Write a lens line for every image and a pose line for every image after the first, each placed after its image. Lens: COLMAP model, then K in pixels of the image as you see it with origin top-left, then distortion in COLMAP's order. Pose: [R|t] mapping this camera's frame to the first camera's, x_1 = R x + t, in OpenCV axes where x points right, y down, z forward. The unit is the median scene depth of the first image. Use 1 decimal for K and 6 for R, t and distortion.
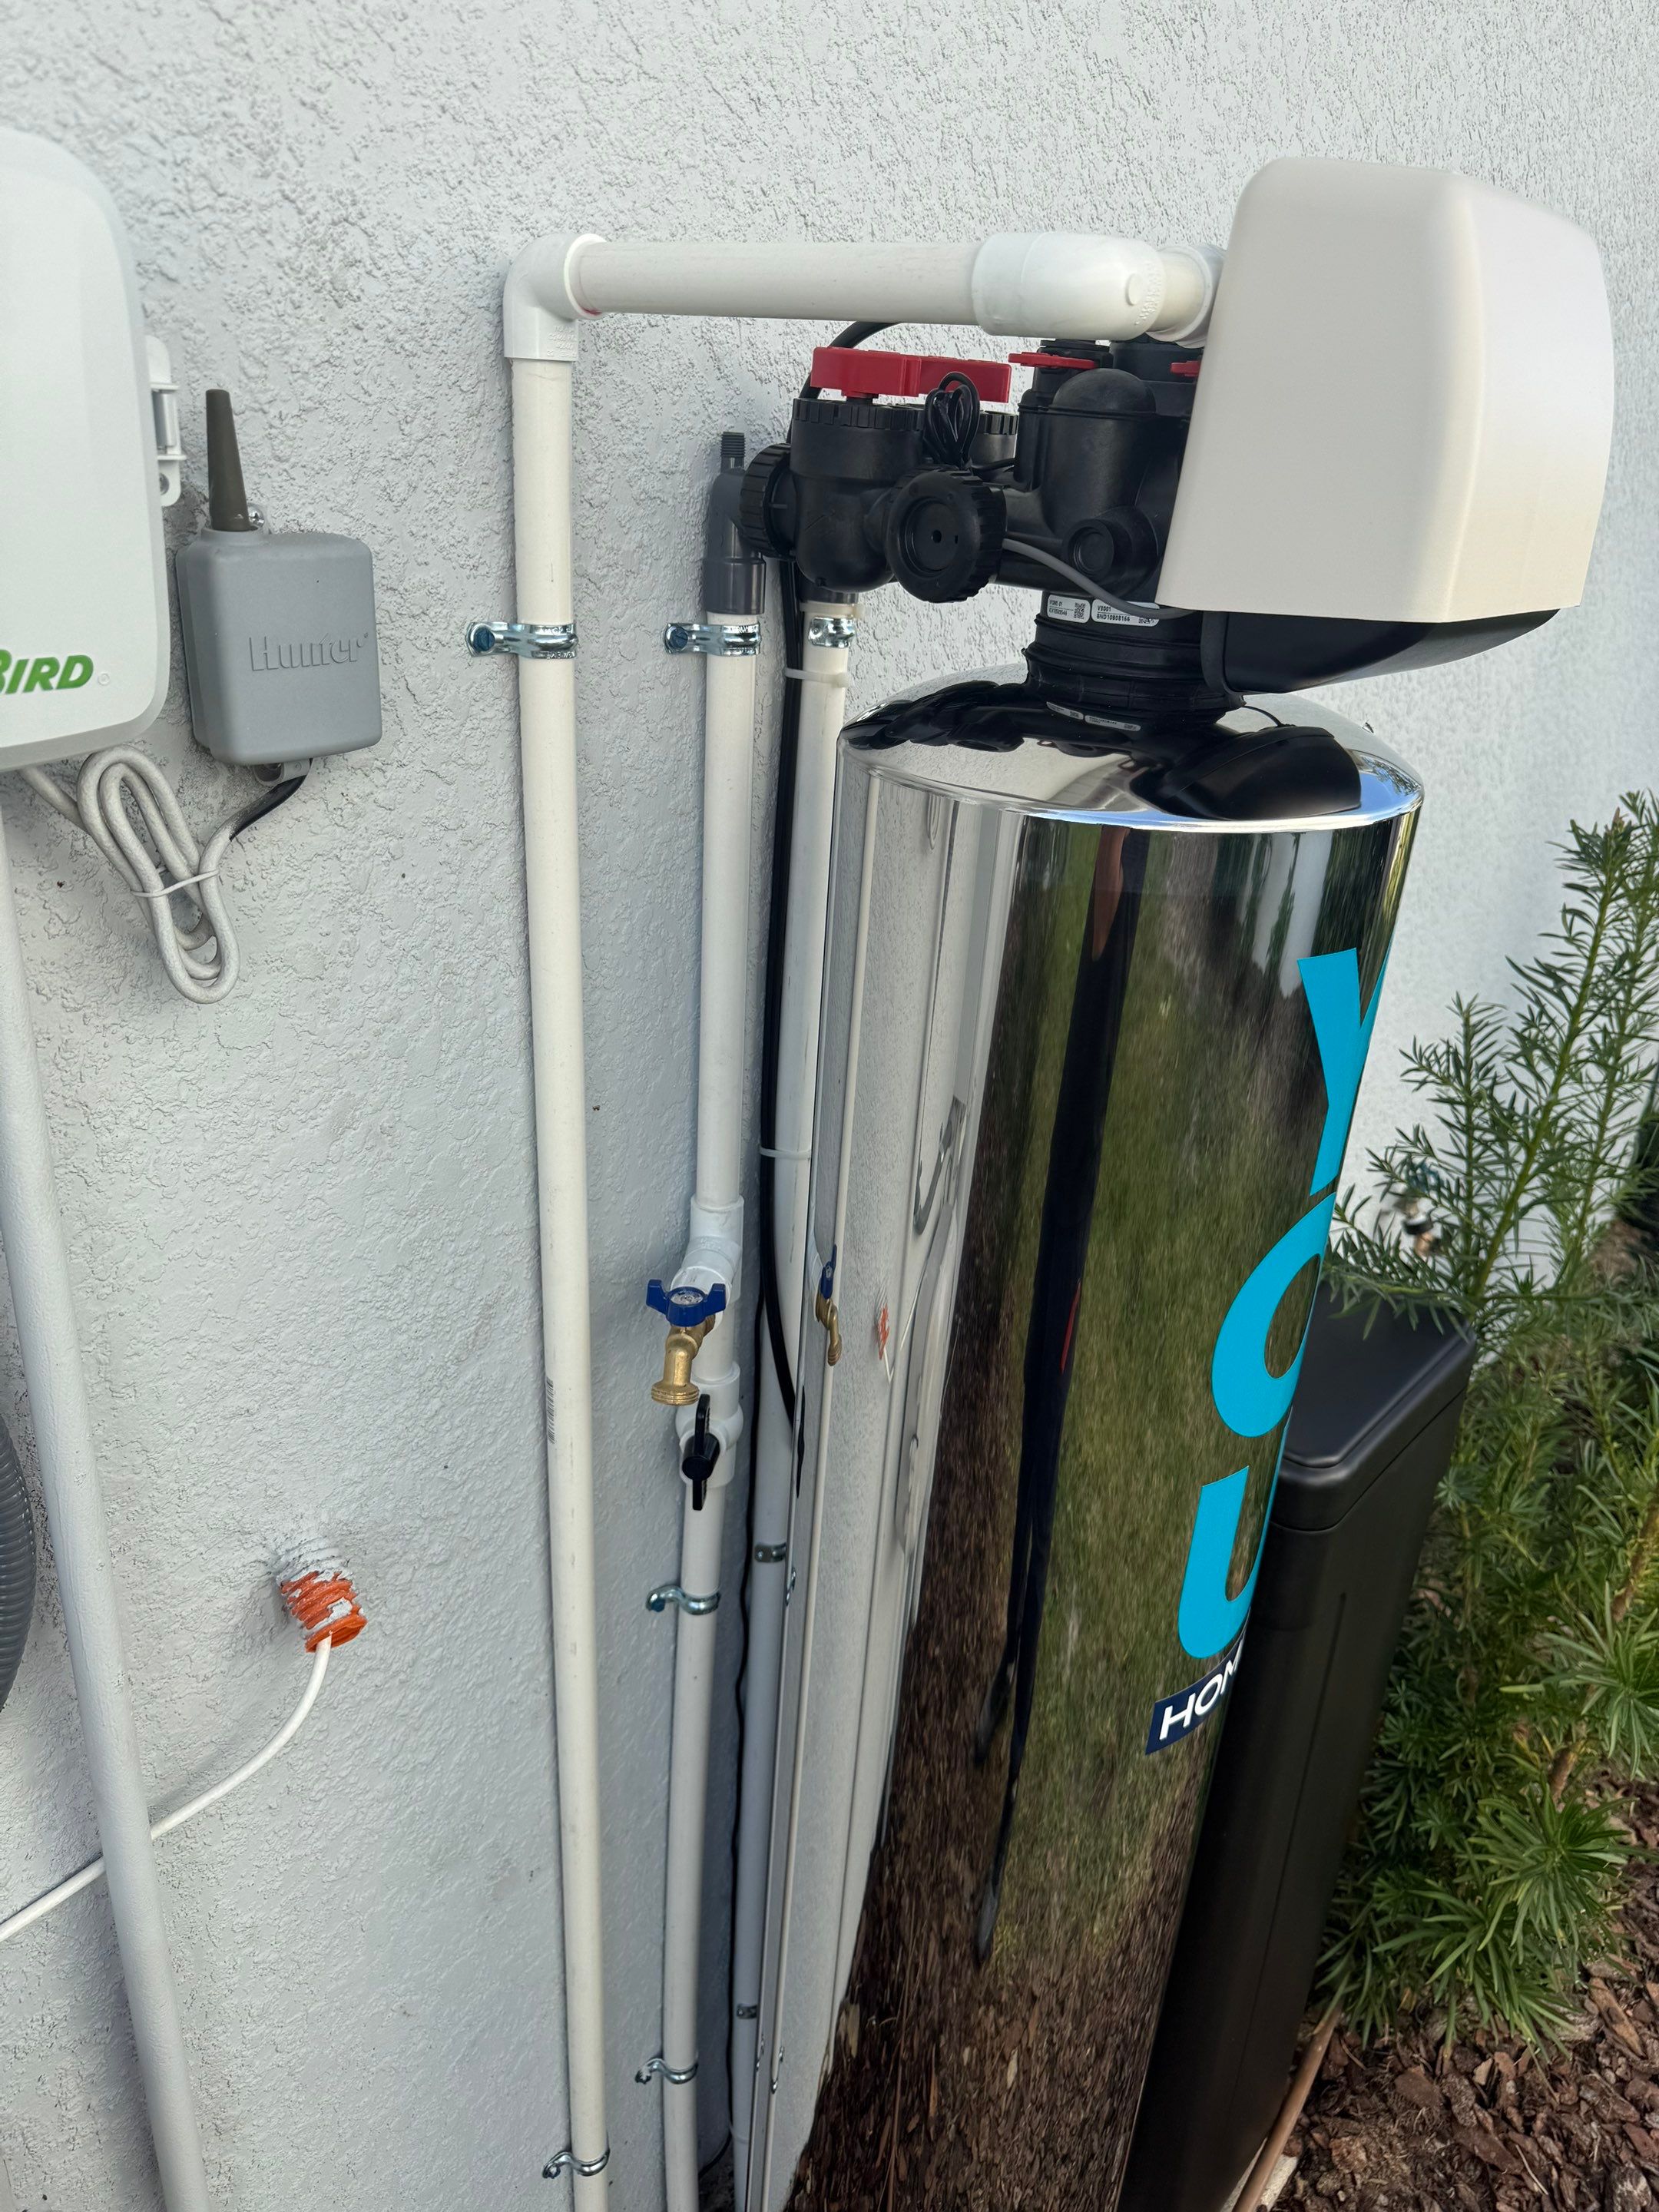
lens RADIAL K [[1572.0, 0, 825.7], [0, 1572.0, 1095.0], [0, 0, 1]] dist [0.002811, -0.010263]
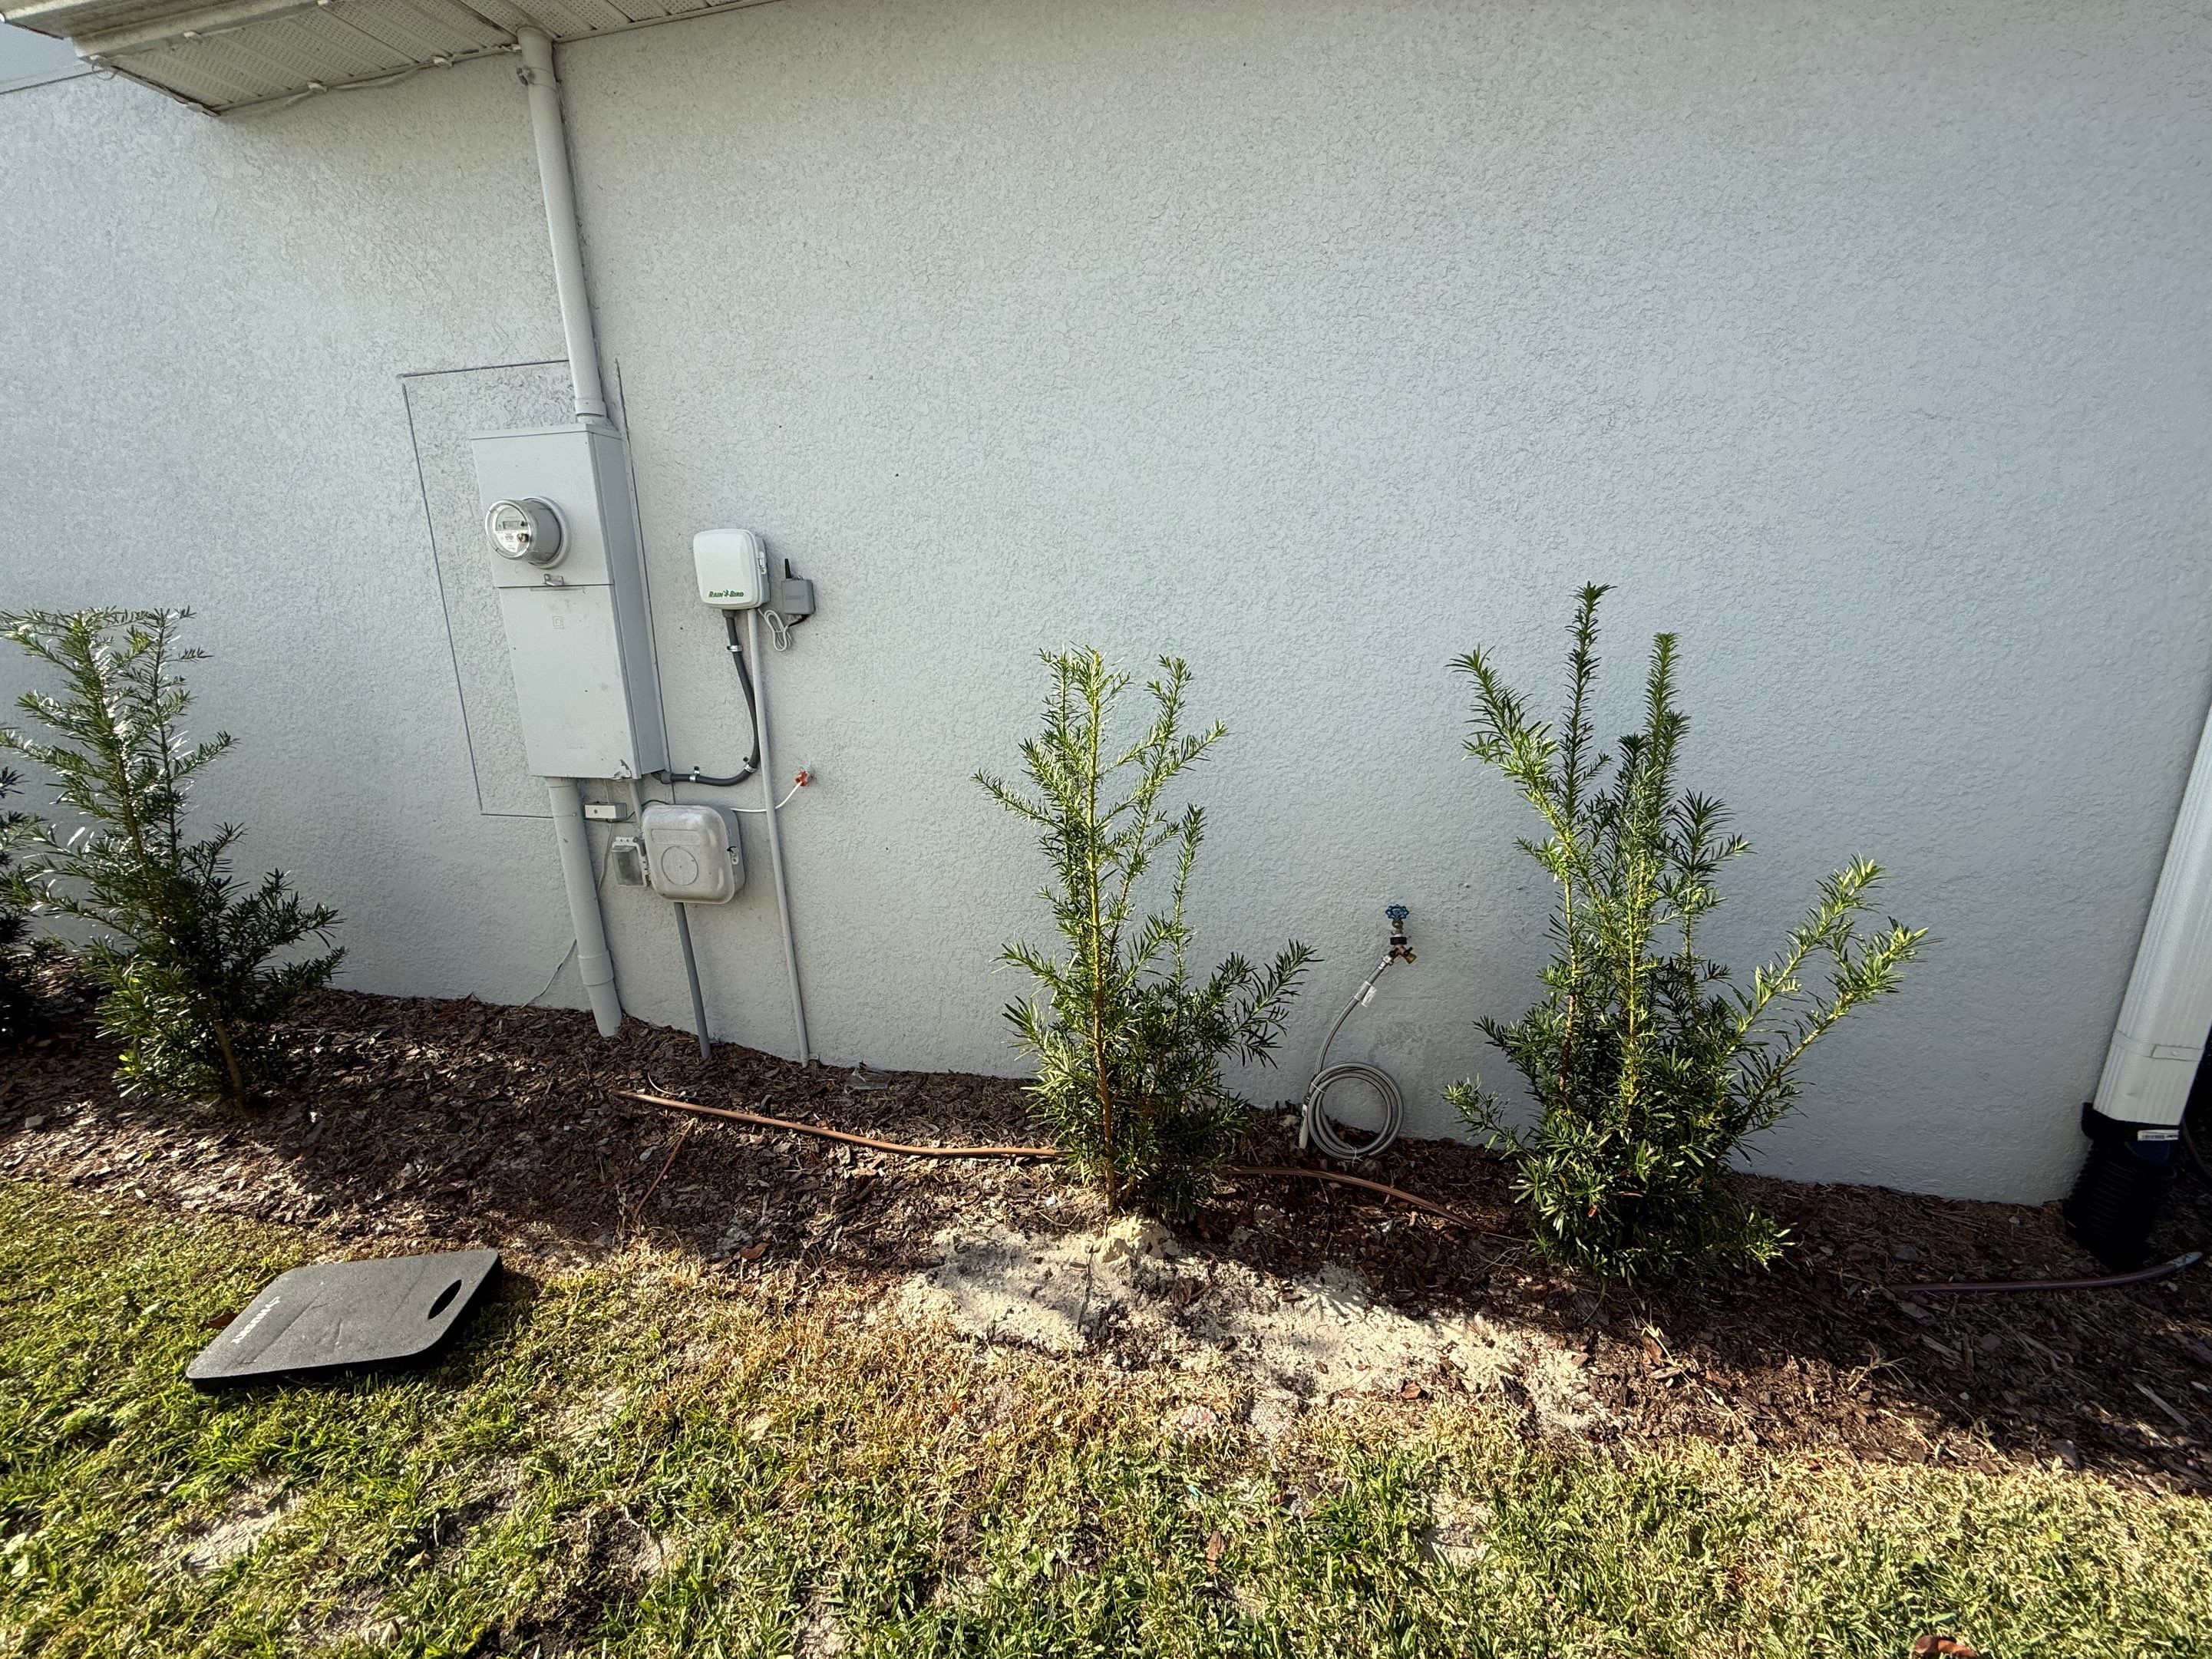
lens RADIAL K [[868.0, 0, 1093.8], [0, 868.0, 826.7], [0, 0, 1]] dist [0.001397, 0.000220]
pose [[0.461632, 0.157749, -0.872932, 2.808583], [-0.316132, 0.948706, 0.004263, 0.164298], [0.828828, 0.273994, 0.487823, 0.446877]]
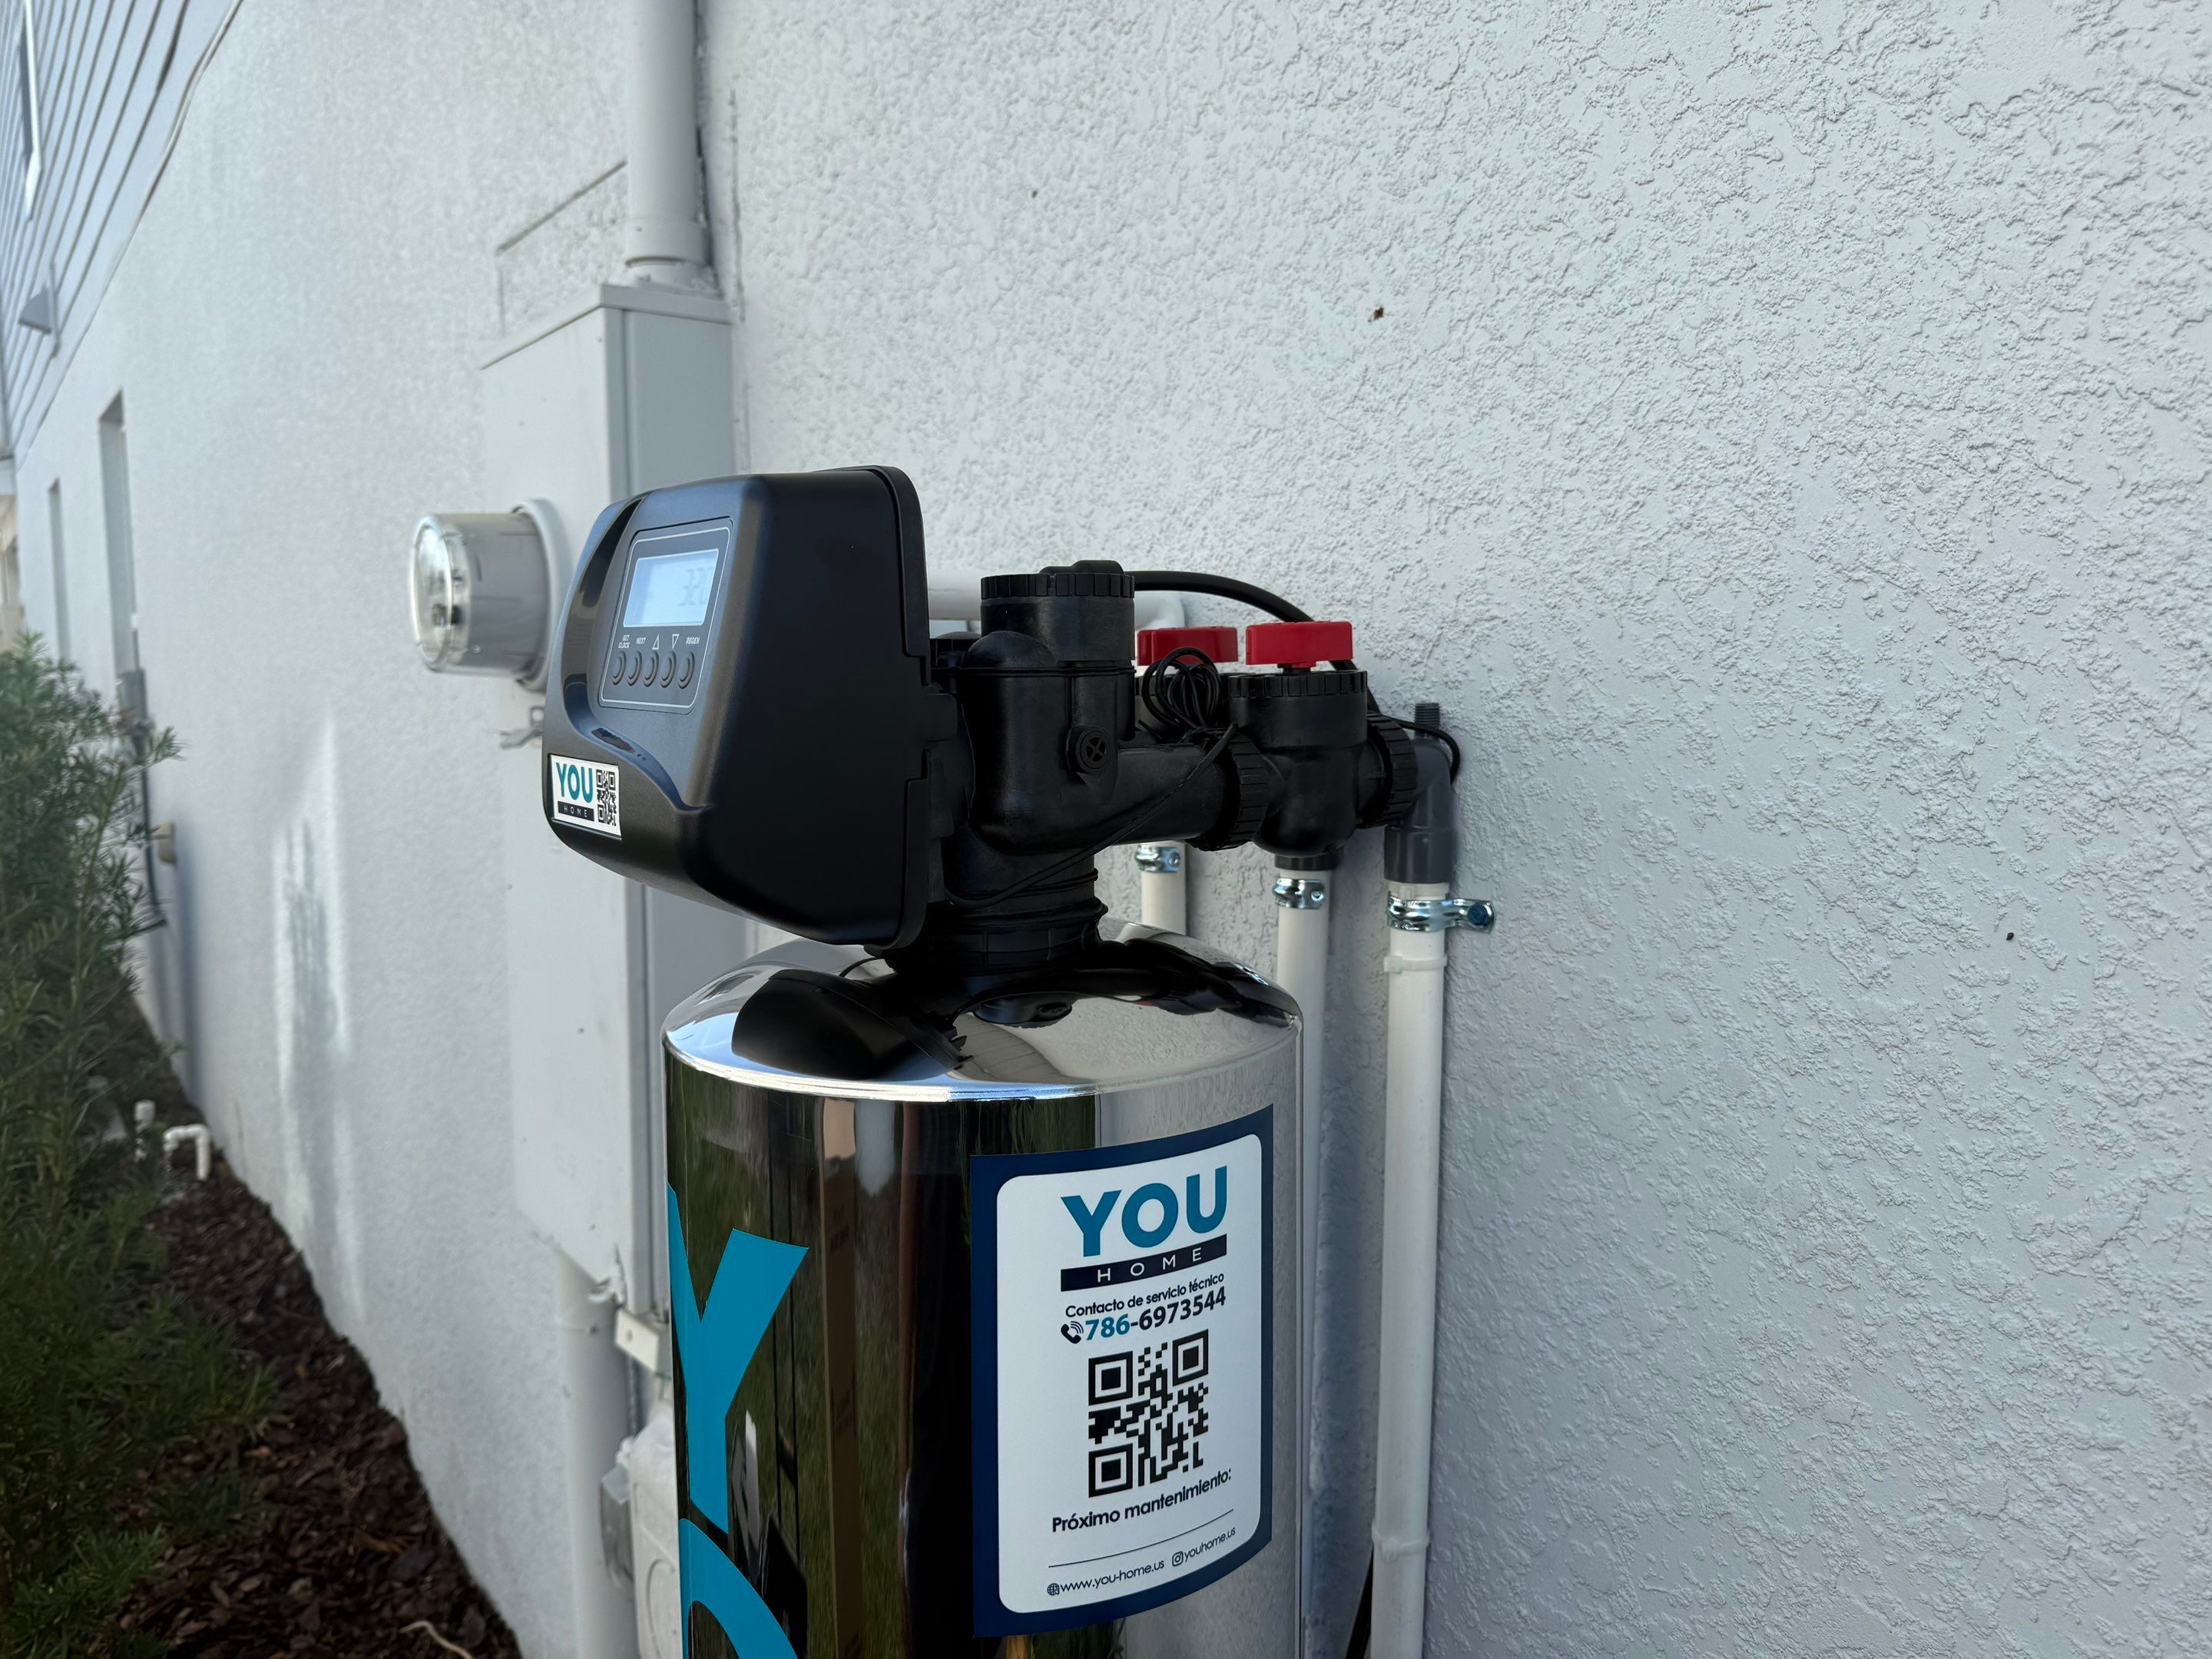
lens RADIAL K [[1569.3, 0, 1104.0], [0, 1569.3, 834.6], [0, 0, 1]] dist [0.029469, -0.052784]
pose [[-0.202775, 0.048964, -0.978000, 1.007699], [-0.404416, 0.905406, 0.129179, -0.434476], [0.891813, 0.421713, -0.163792, 1.116004]]
